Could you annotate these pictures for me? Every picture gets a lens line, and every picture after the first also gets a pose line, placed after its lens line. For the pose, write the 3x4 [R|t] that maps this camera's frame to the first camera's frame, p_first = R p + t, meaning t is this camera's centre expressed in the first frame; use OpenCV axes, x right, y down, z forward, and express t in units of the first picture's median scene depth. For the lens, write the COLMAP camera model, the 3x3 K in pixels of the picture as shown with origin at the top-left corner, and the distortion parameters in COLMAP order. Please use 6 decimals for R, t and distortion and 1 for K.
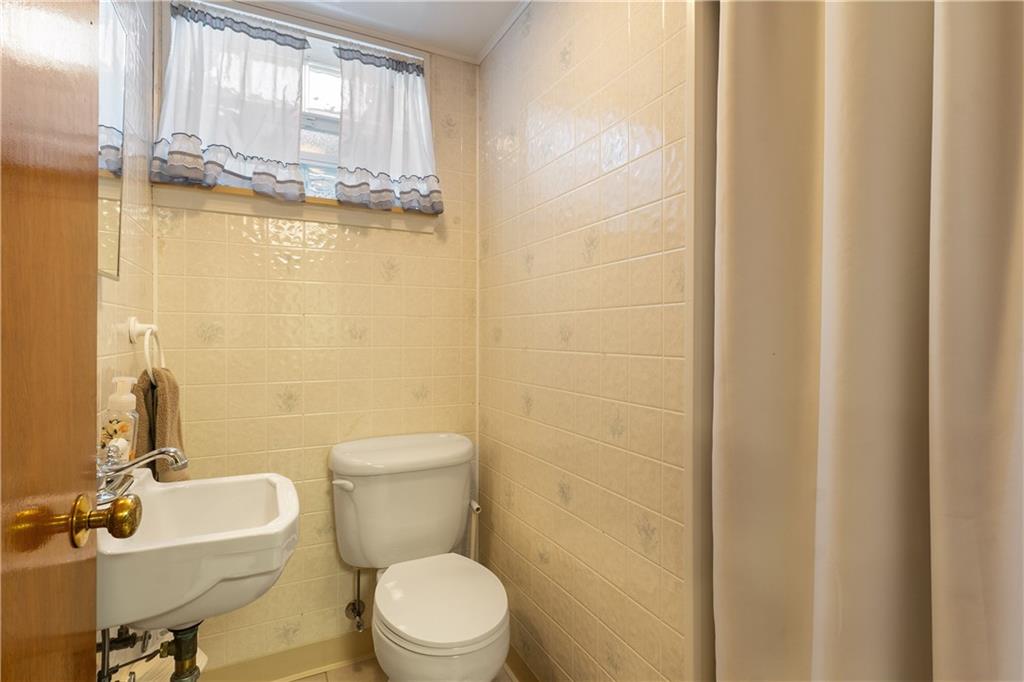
lens RADIAL K [[489.1, 0, 513.2], [0, 489.1, 335.0], [0, 0, 1]] dist [0.002782, 0.000129]
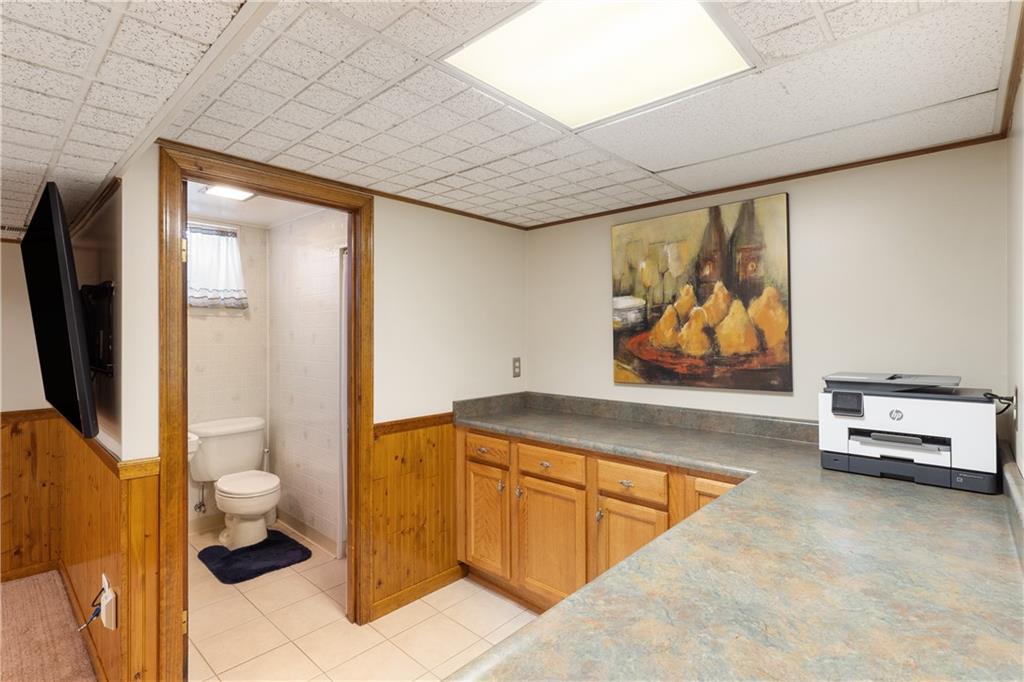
lens RADIAL K [[489.1, 0, 510.6], [0, 489.1, 335.6], [0, 0, 1]] dist [0.002782, 0.000129]
pose [[0.931851, -0.004845, 0.362809, 0.132117], [0.006019, 0.999980, -0.002105, -0.124521], [-0.362791, 0.004146, 0.931861, -1.275143]]
